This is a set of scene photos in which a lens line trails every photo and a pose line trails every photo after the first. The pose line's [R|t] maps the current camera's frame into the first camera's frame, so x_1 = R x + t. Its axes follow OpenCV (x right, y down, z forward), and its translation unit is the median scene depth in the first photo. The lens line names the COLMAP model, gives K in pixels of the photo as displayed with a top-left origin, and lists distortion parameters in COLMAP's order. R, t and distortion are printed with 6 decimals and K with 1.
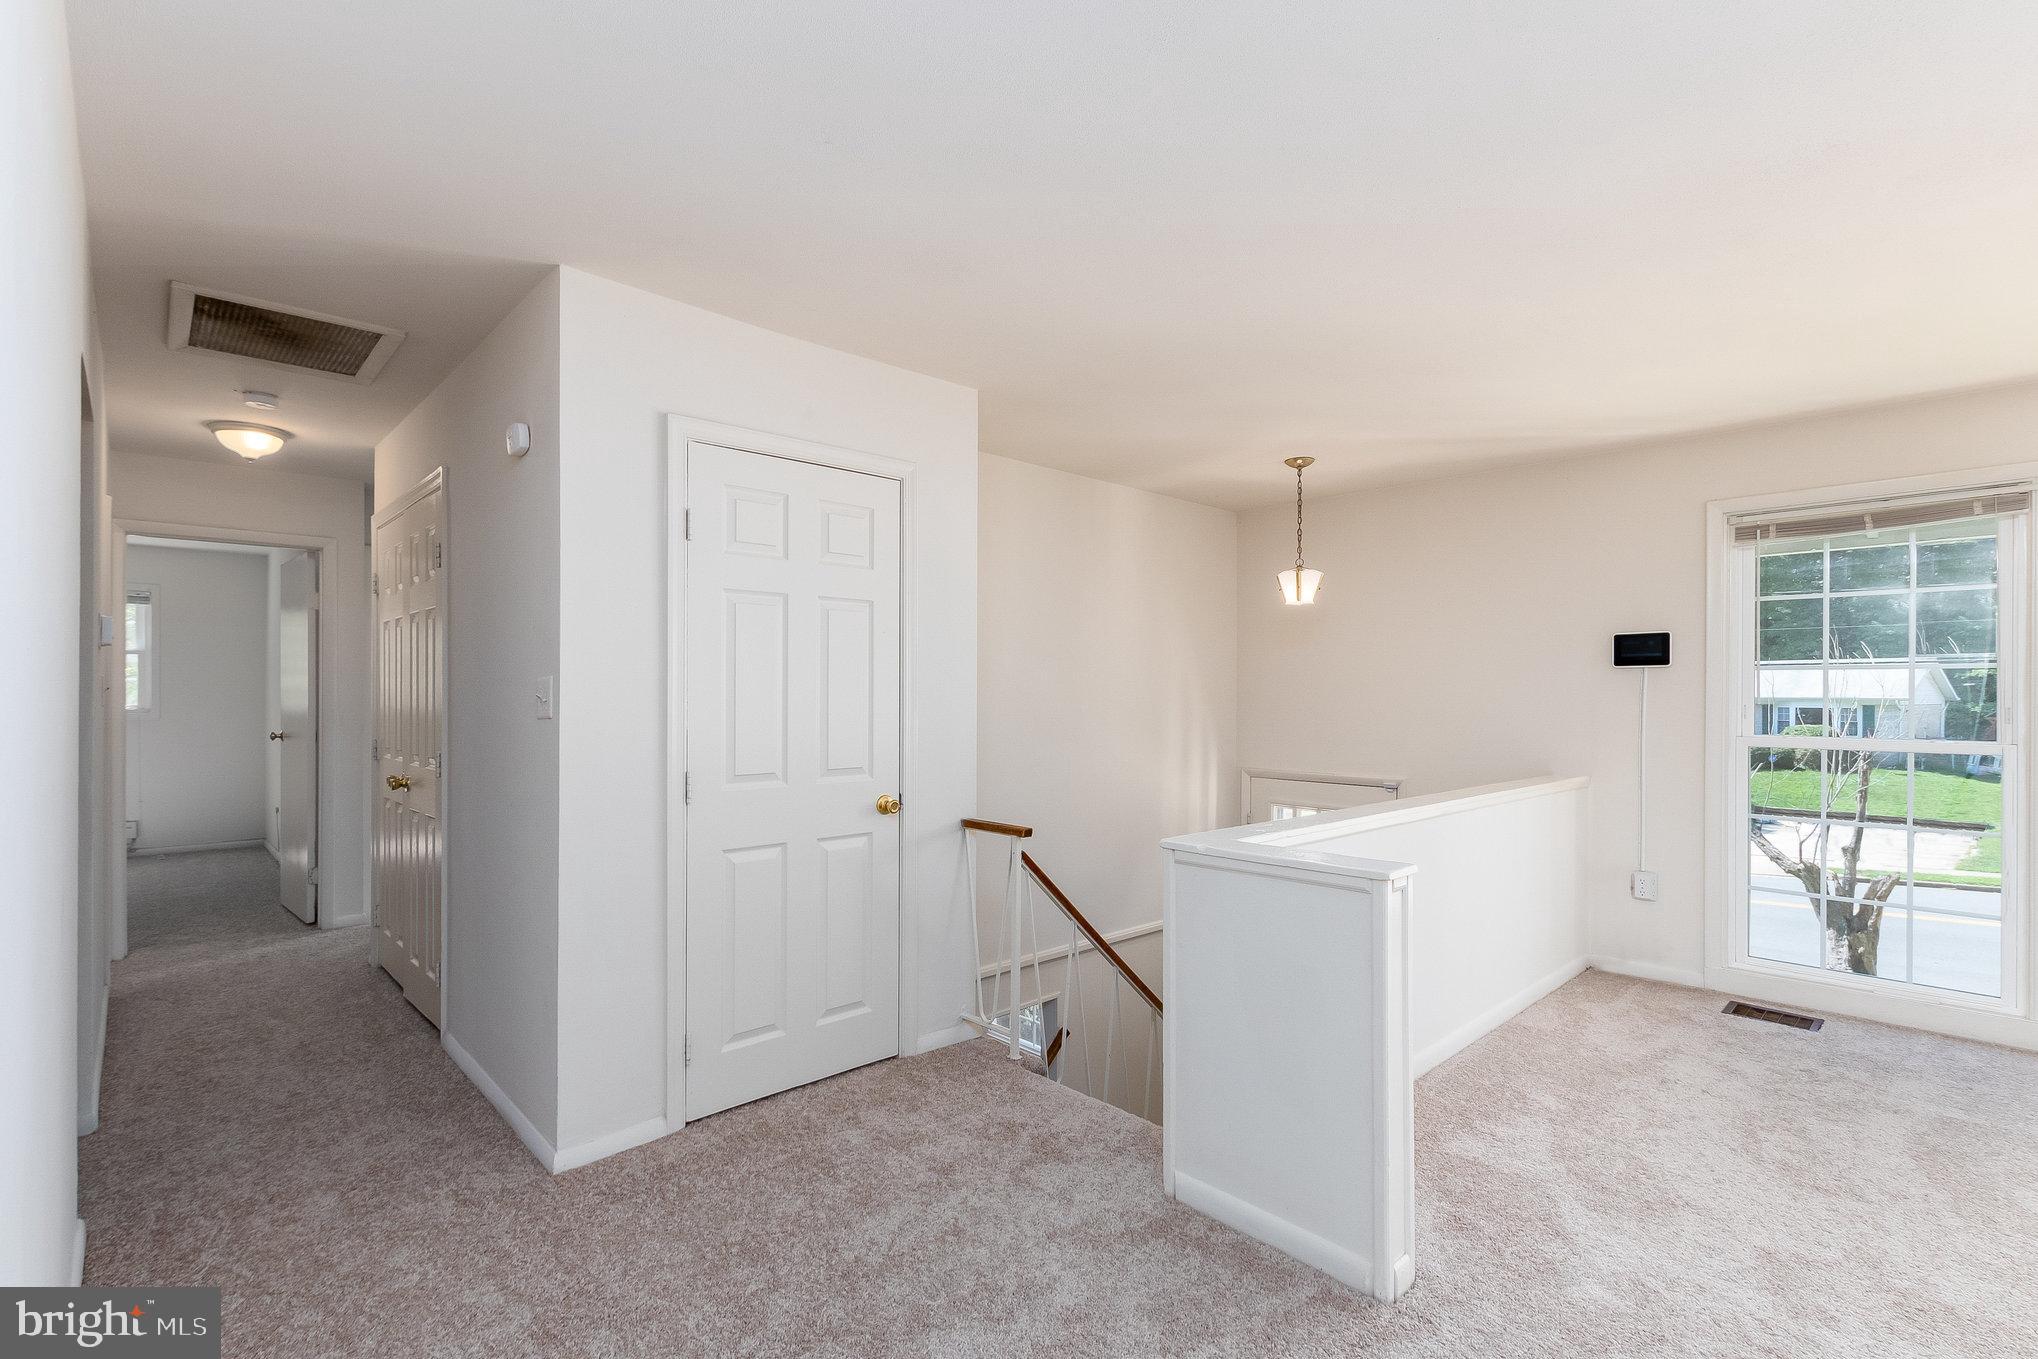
lens RADIAL K [[924.1, 0, 1026.1], [0, 924.1, 696.3], [0, 0, 1]] dist [0.006986, -0.001294]
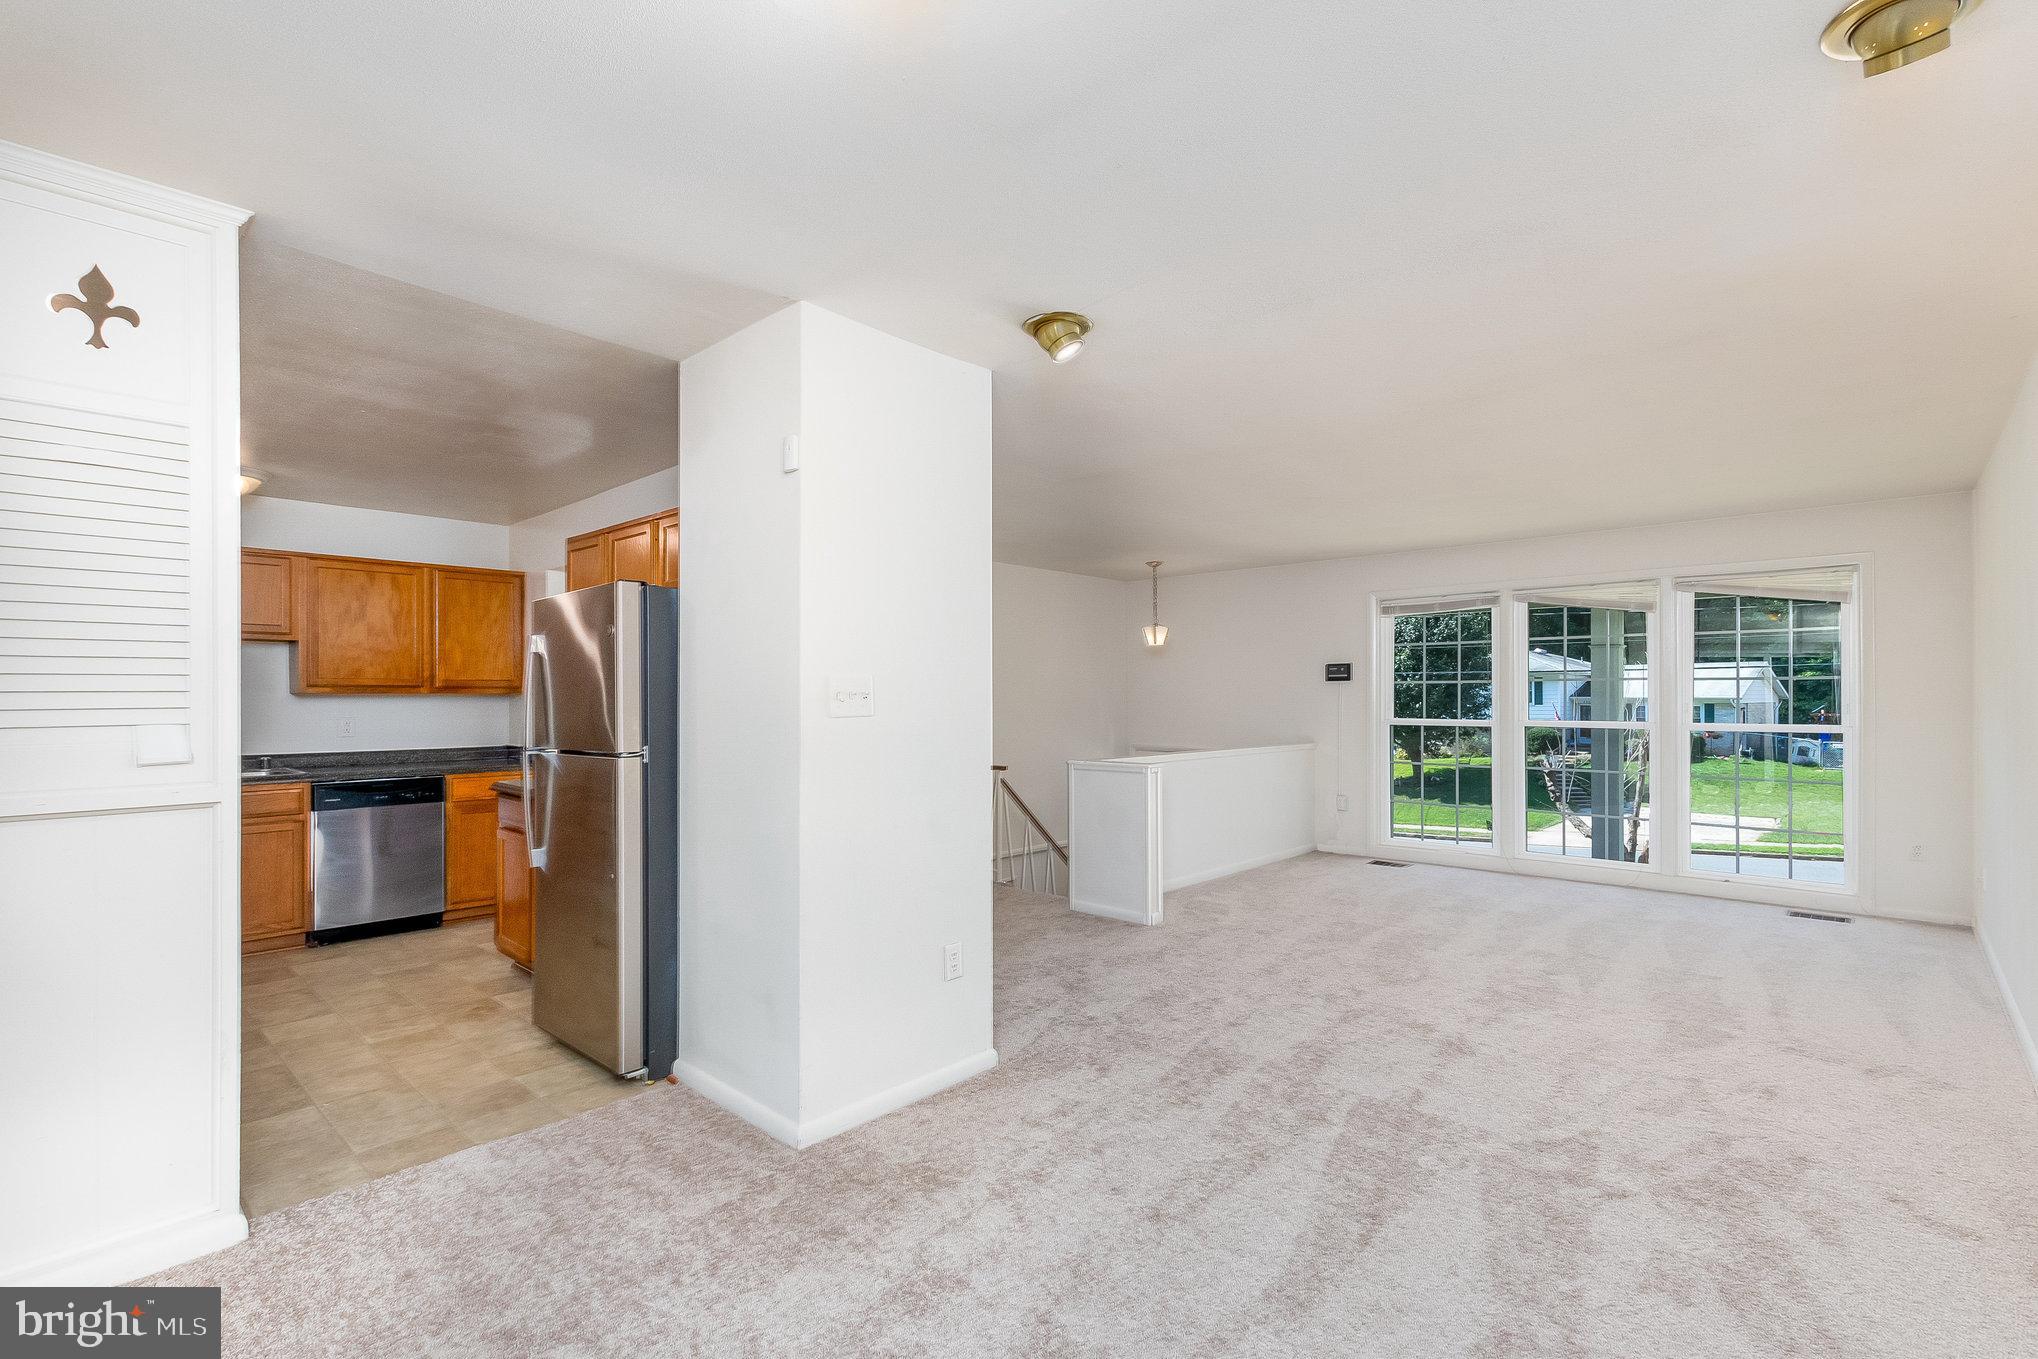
lens RADIAL K [[922.0, 0, 1024.4], [0, 922.0, 702.9], [0, 0, 1]] dist [0.009174, -0.000139]
pose [[0.998078, -0.005377, 0.061736, -0.064750], [0.005142, 0.999979, 0.003967, -0.001147], [-0.061756, -0.003642, 0.998085, -0.829453]]
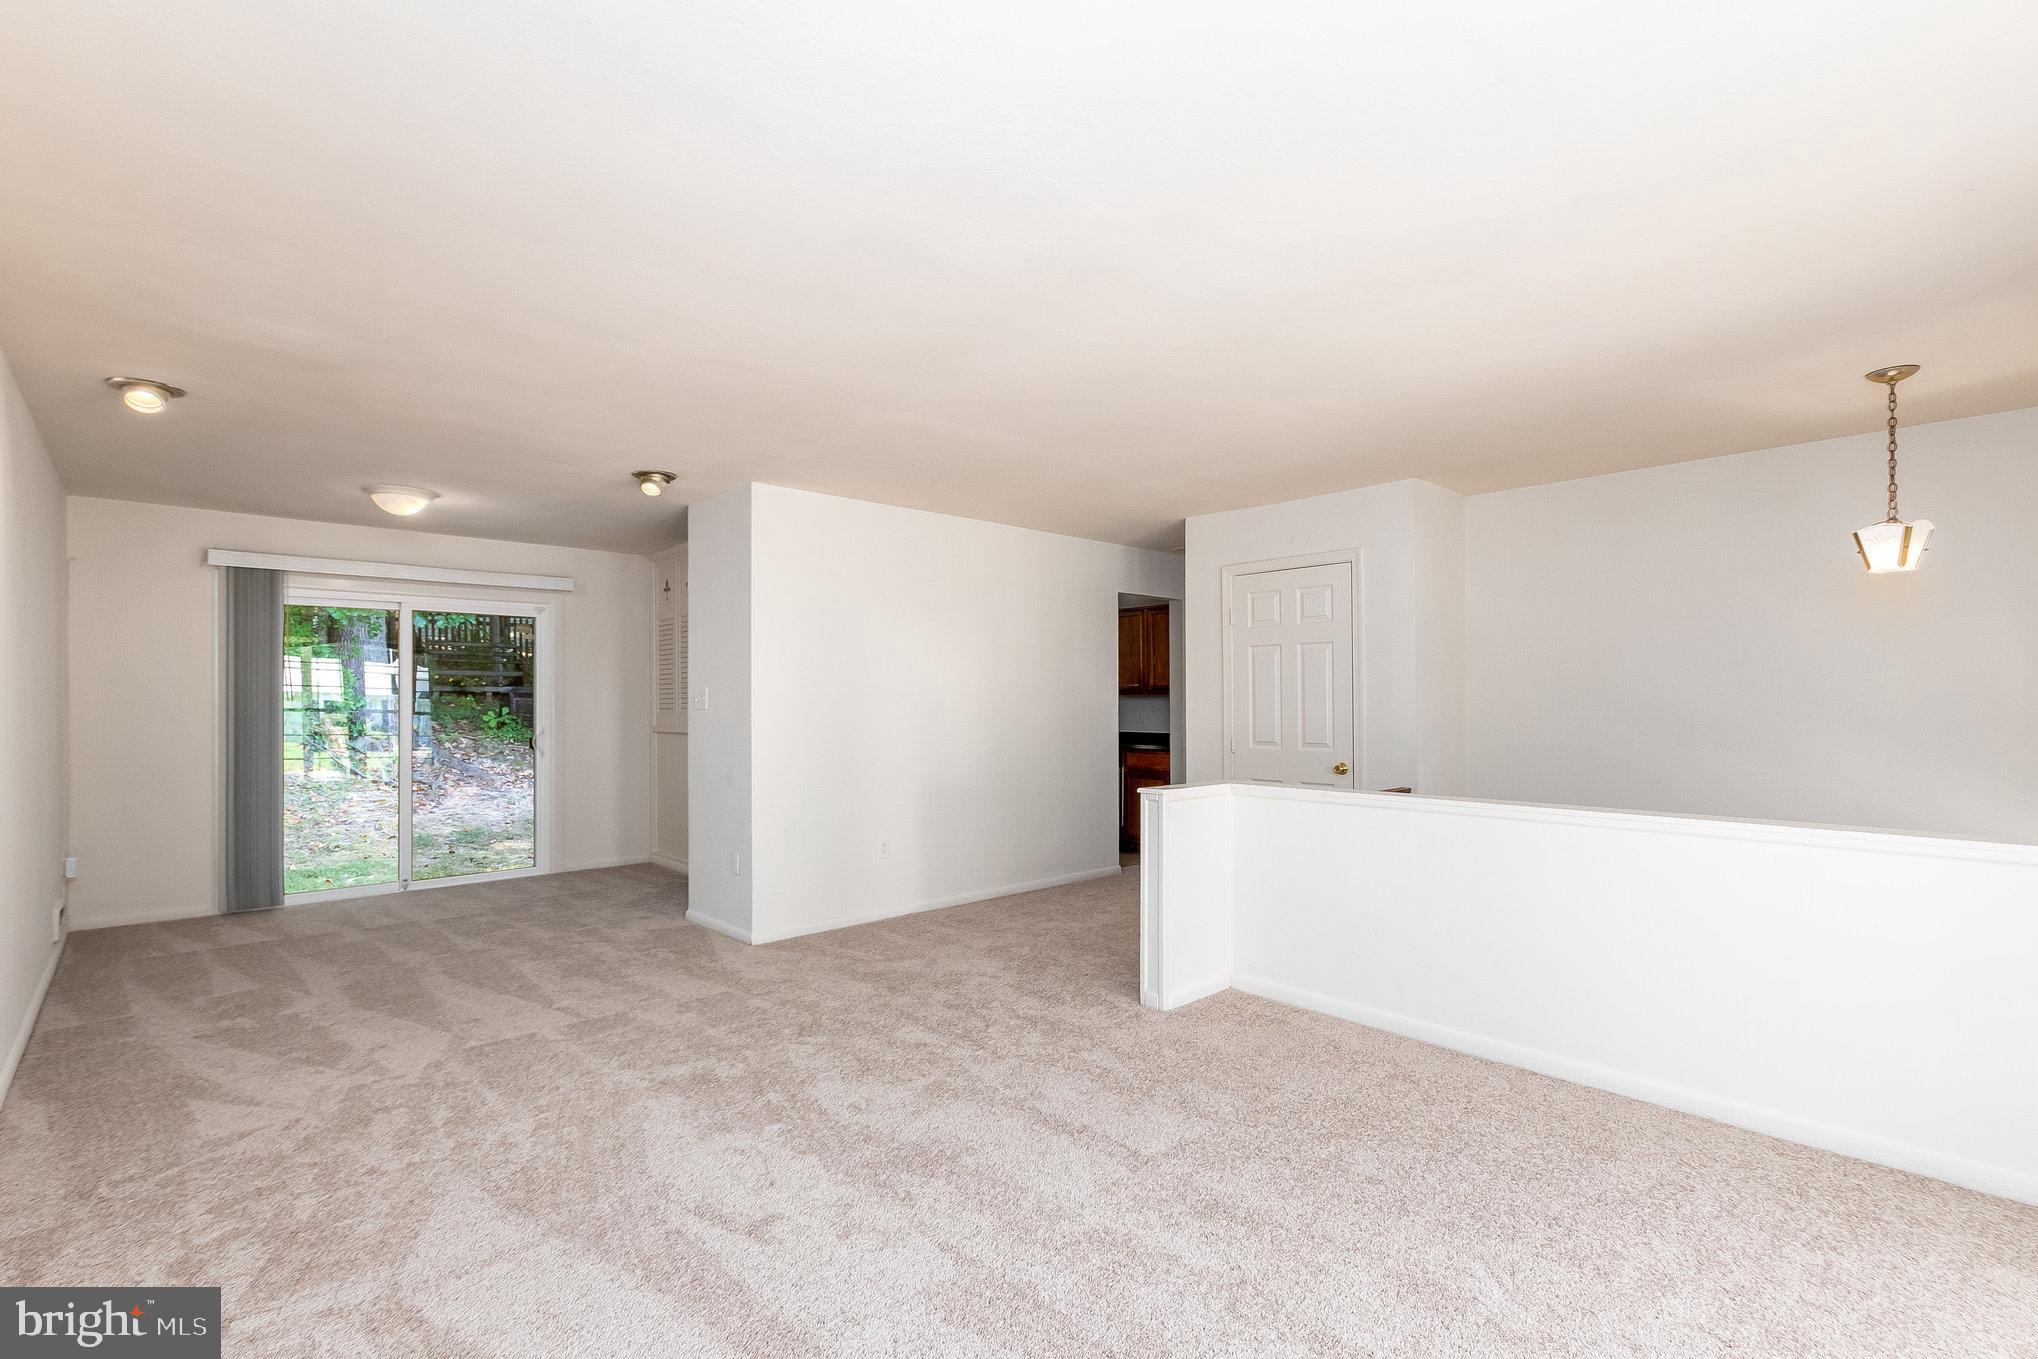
lens RADIAL K [[912.4, 0, 998.4], [0, 912.4, 698.9], [0, 0, 1]] dist [0.001514, -0.000074]
pose [[-0.009339, -0.005634, -0.999941, 1.195178], [0.003465, 0.999978, -0.005667, 0.004605], [0.999950, -0.003518, -0.009319, 0.354902]]
